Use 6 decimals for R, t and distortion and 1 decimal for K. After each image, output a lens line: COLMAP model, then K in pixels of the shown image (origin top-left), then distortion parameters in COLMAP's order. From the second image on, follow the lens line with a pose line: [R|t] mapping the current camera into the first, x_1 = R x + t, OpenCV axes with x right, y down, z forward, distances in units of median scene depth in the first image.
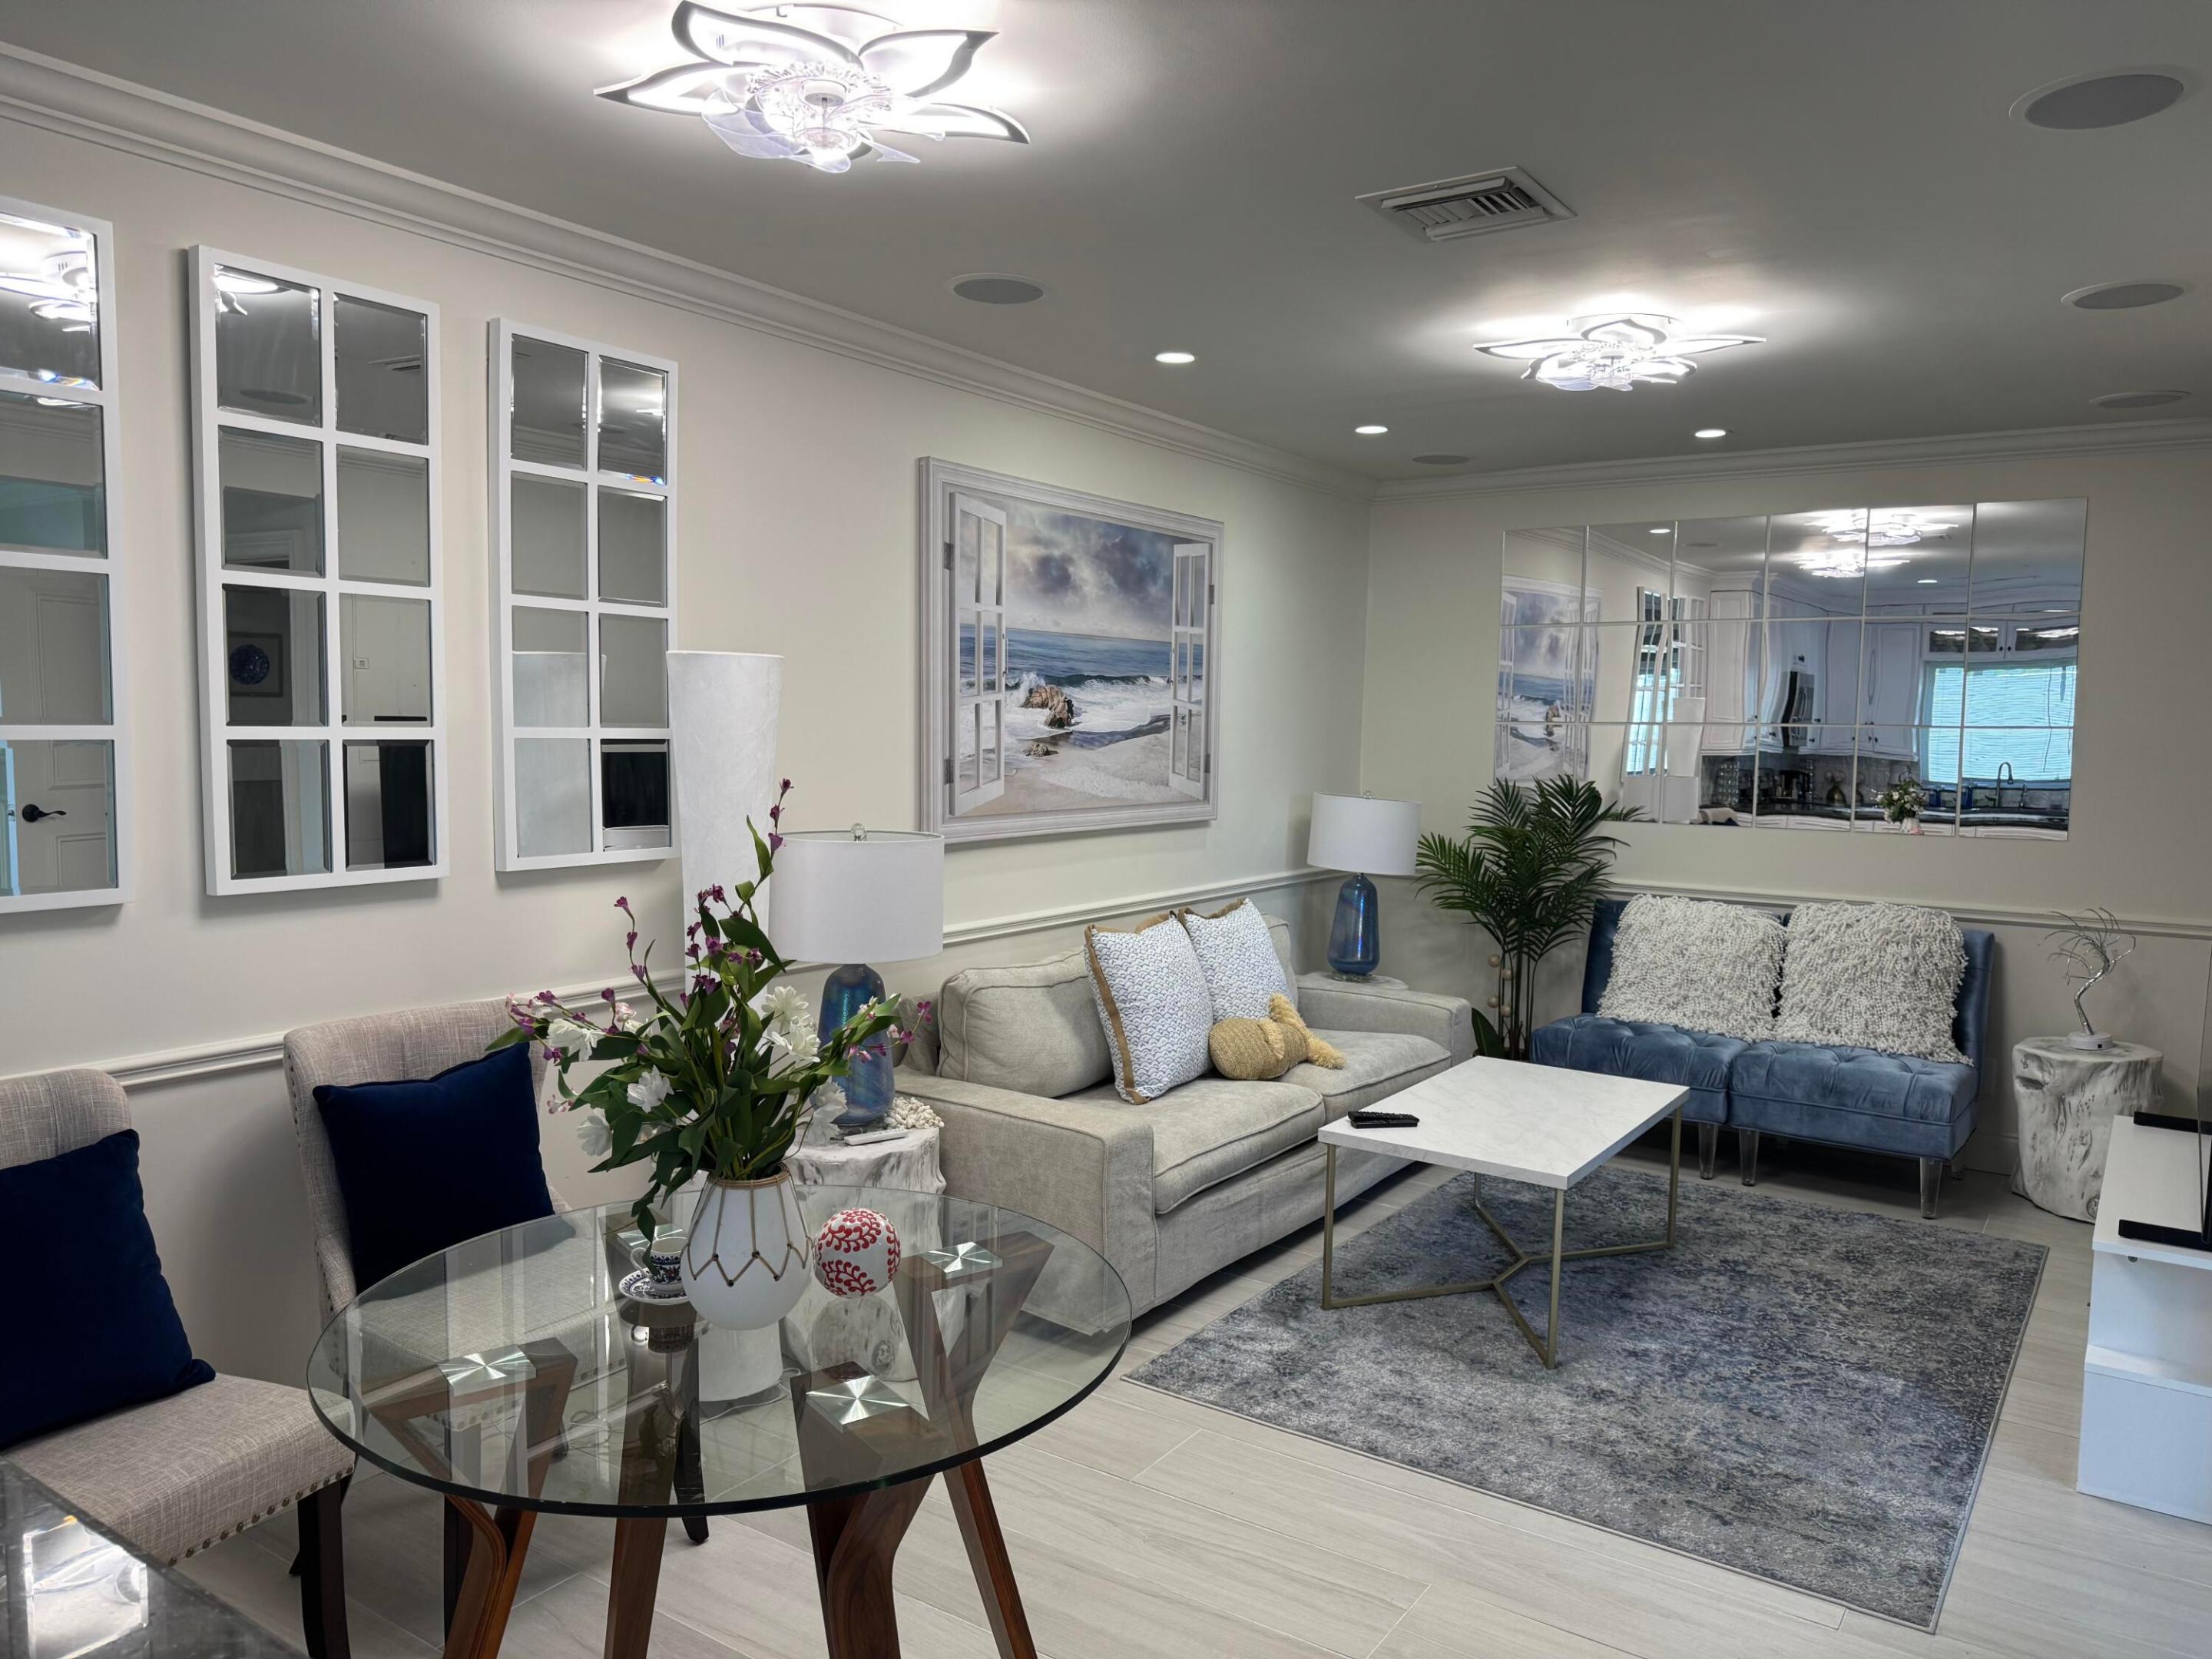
lens RADIAL K [[1560.4, 0, 1105.0], [0, 1560.4, 837.5], [0, 0, 1]] dist [0.022812, -0.036383]
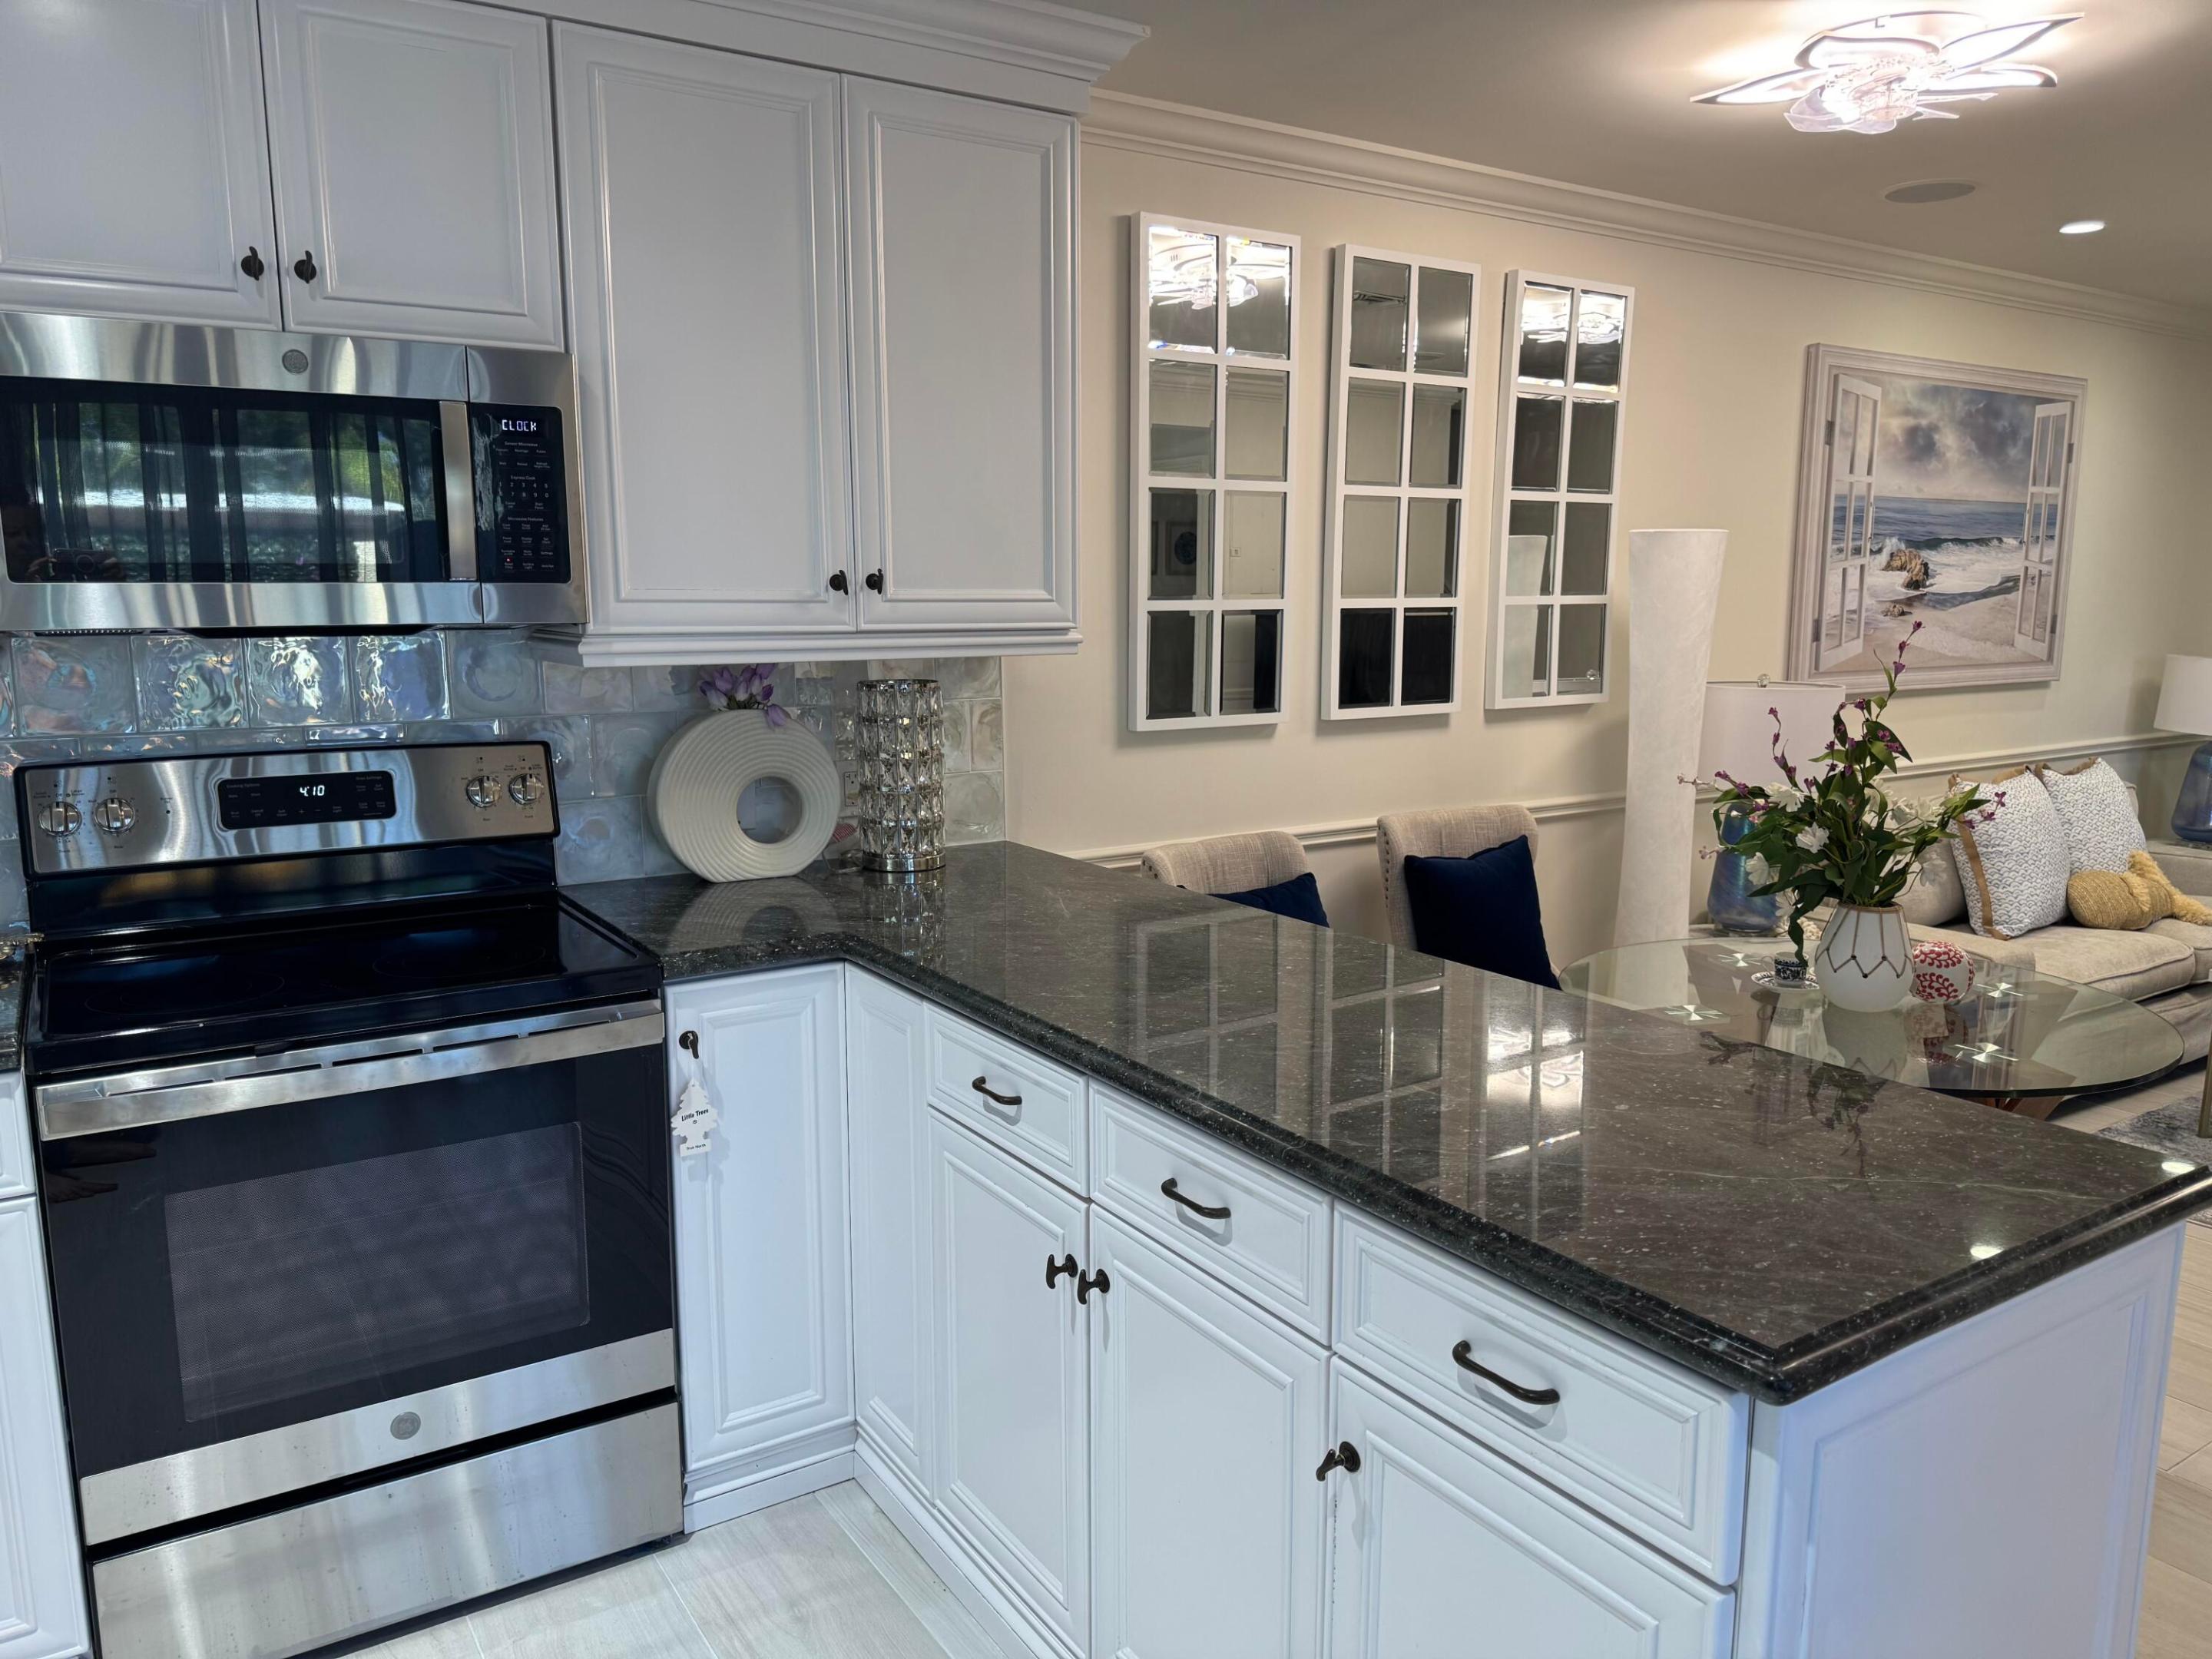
lens RADIAL K [[1560.4, 0, 1085.5], [0, 1560.4, 830.8], [0, 0, 1]] dist [0.022812, -0.036383]
pose [[0.916584, 0.042660, -0.397561, -0.118019], [-0.012691, 0.996895, 0.077711, 0.017668], [0.399642, -0.066183, 0.914279, -0.211616]]
